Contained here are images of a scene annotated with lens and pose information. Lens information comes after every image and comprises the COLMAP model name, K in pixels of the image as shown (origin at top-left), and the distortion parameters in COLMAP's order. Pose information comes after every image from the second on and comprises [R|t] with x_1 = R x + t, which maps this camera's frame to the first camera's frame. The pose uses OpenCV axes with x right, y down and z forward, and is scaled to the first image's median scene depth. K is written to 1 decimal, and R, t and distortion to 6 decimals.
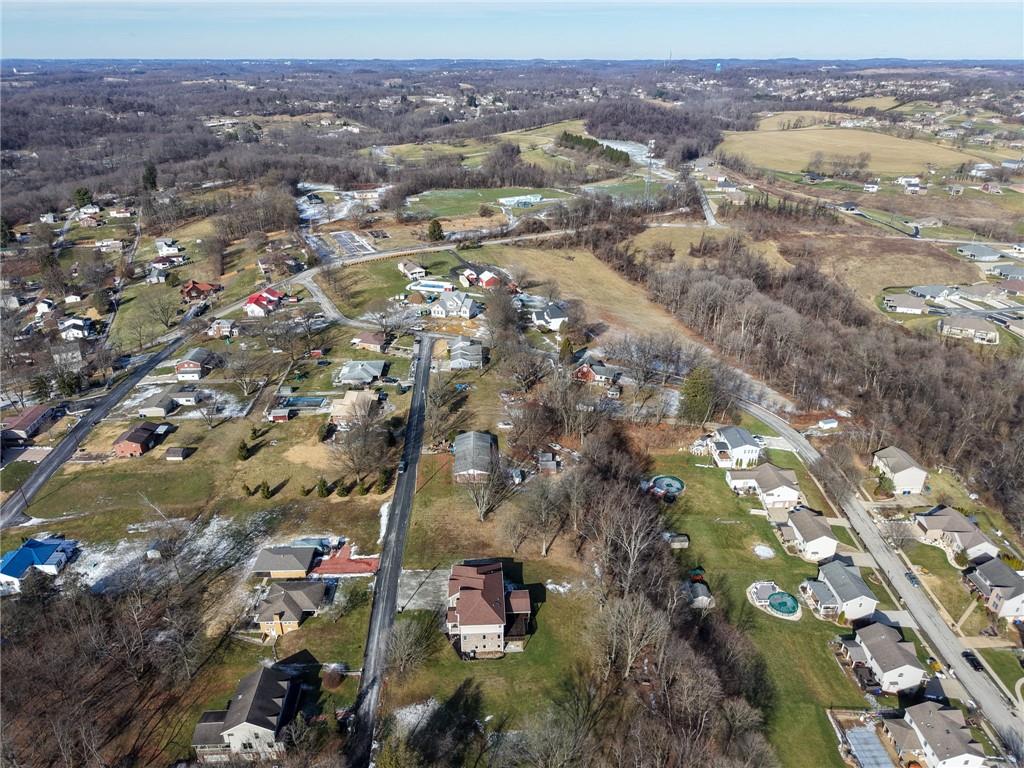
lens RADIAL K [[689.0, 0, 512.0], [0, 689.0, 384.0], [0, 0, 1]] dist [0.027536, -0.028241]
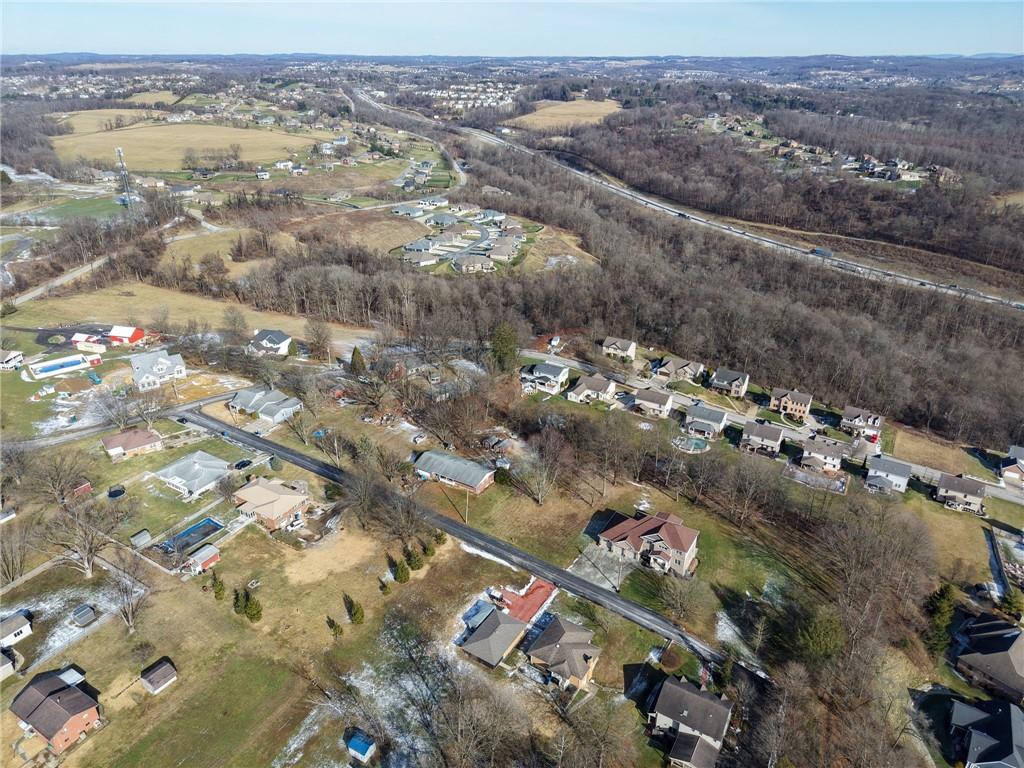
lens RADIAL K [[689.0, 0, 512.0], [0, 689.0, 384.0], [0, 0, 1]] dist [0.027536, -0.028241]
pose [[0.553108, -0.355906, 0.753261, -0.503051], [0.351294, 0.919480, 0.176492, -0.106459], [-0.755423, 0.166996, 0.633600, 0.224800]]
